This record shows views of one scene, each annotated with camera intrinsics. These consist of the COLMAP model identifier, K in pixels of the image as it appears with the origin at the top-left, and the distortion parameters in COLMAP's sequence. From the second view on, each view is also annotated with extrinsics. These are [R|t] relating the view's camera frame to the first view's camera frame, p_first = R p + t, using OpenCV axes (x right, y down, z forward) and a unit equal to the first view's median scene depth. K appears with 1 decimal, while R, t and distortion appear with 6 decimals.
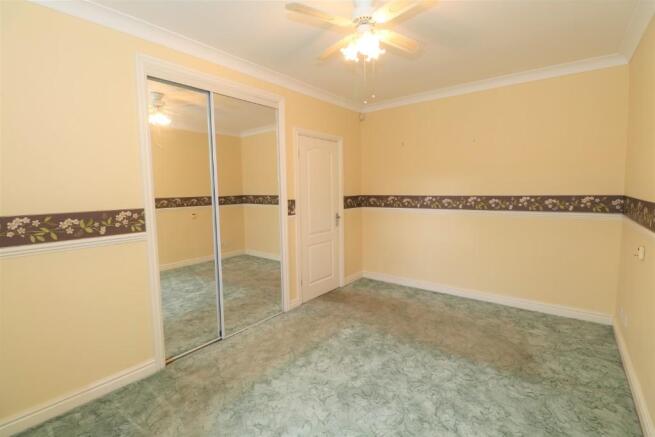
lens RADIAL K [[308.1, 0, 324.3], [0, 308.1, 218.4], [0, 0, 1]] dist [-0.002235, -0.010974]
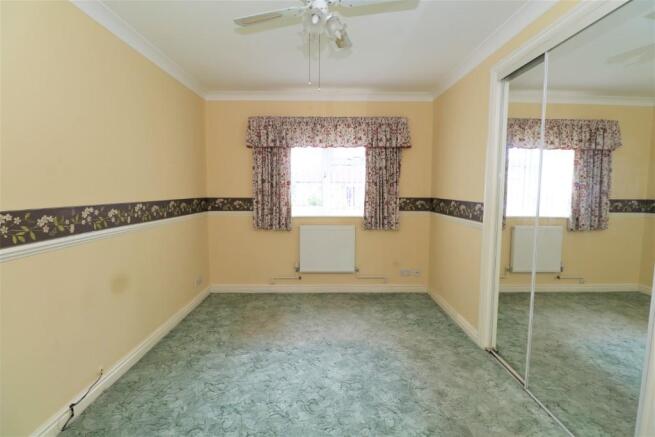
lens RADIAL K [[308.1, 0, 326.0], [0, 308.1, 216.2], [0, 0, 1]] dist [-0.002235, -0.010974]
pose [[-0.789592, 0.066311, -0.610038, 0.435379], [-0.051455, 0.983488, 0.173506, -0.112598], [0.611470, 0.168388, -0.773142, 1.107629]]
